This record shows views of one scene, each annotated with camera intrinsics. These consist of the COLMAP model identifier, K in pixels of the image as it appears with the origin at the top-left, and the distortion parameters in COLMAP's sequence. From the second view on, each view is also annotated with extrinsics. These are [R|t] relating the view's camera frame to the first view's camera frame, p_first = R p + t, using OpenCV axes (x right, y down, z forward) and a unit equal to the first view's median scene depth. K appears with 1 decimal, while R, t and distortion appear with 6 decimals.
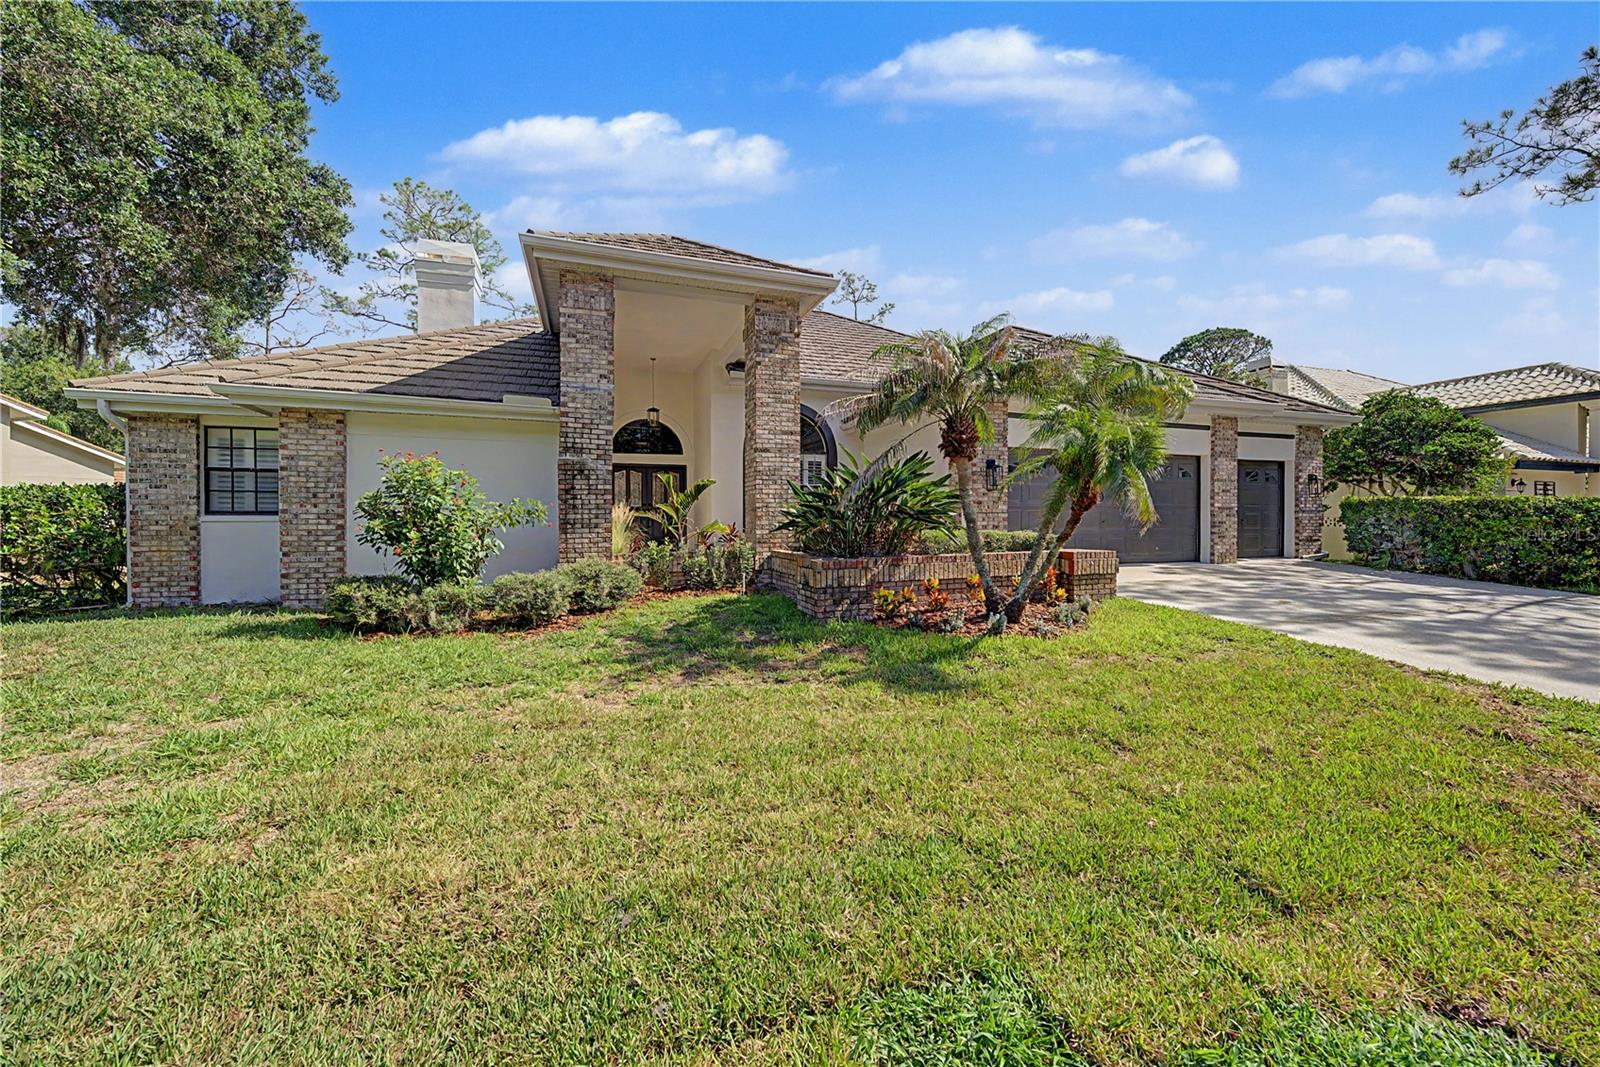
lens RADIAL K [[640.3, 0, 800.4], [0, 640.3, 527.6], [0, 0, 1]] dist [-0.001240, 0.000071]
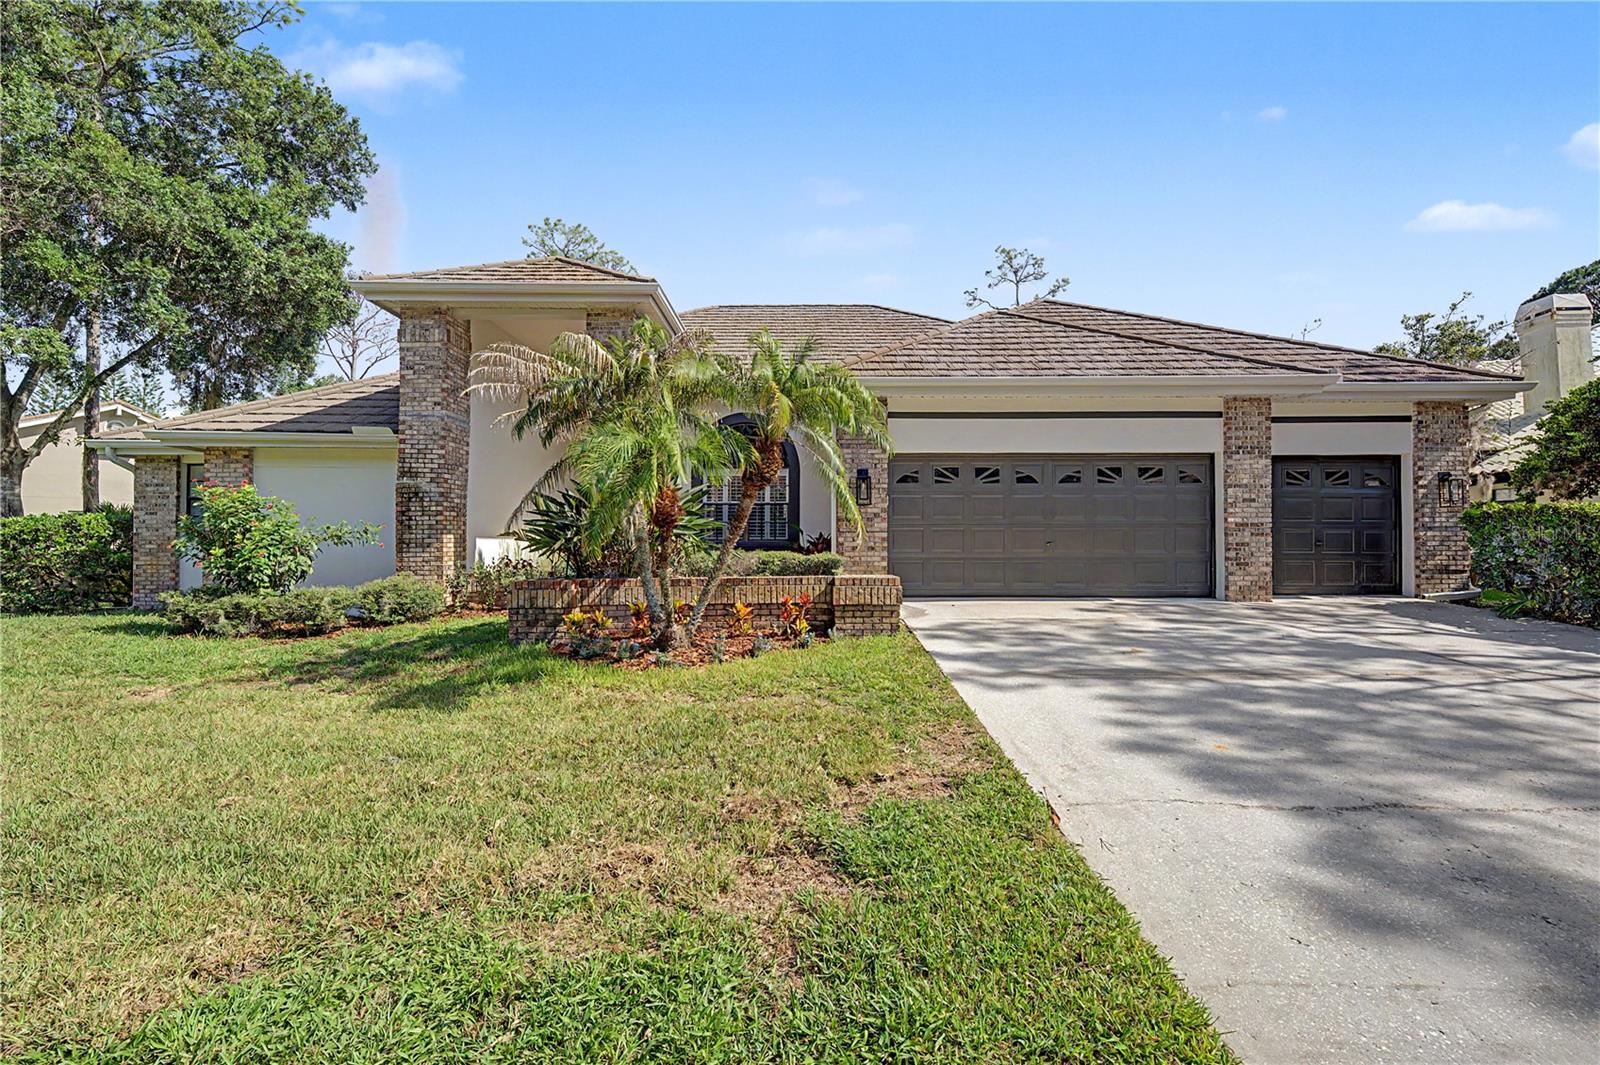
lens RADIAL K [[728.4, 0, 800.4], [0, 728.4, 536.5], [0, 0, 1]] dist [0.005035, -0.002774]
pose [[0.940163, -0.002368, -0.340717, 0.660613], [-0.005140, 0.999763, -0.021133, 0.004546], [0.340686, 0.021620, 0.939928, 0.081421]]
